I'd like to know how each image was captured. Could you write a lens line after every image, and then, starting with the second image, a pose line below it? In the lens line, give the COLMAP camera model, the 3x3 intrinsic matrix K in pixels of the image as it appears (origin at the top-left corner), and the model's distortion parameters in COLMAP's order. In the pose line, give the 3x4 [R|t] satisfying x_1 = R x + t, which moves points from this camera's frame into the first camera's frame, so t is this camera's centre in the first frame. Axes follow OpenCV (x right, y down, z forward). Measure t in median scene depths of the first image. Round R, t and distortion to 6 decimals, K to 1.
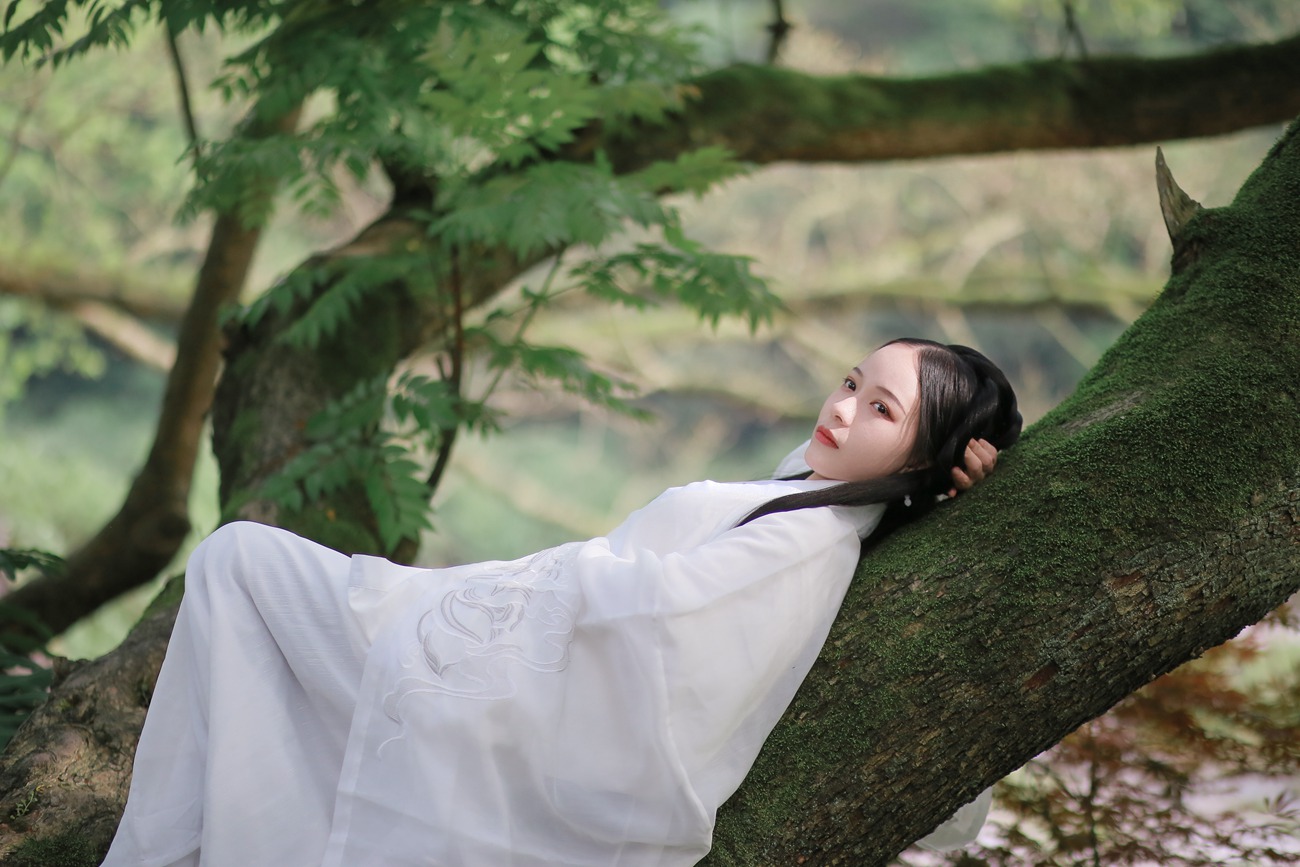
lens RADIAL K [[3255.6, 0, 760.9], [0, 3255.6, 480.8], [0, 0, 1]] dist [-0.124253, 0.378873]
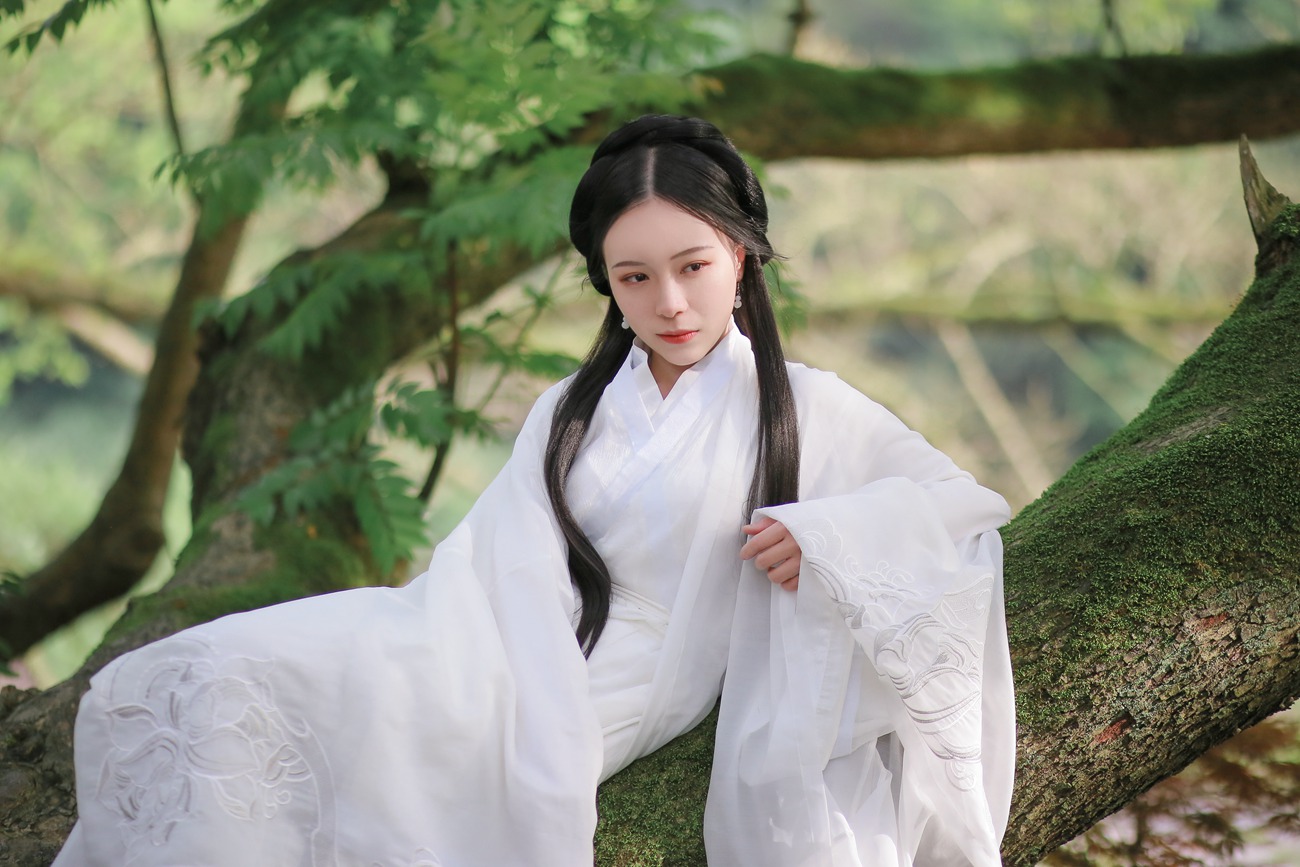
lens RADIAL K [[3154.0, 0, 650.9], [0, 3154.0, 347.3], [0, 0, 1]] dist [-0.069073, -0.734977]
pose [[0.999537, 0.013200, -0.027417, -0.014002], [-0.014489, 0.998772, -0.047371, -0.000882], [0.026758, 0.047746, 0.998501, 0.120110]]
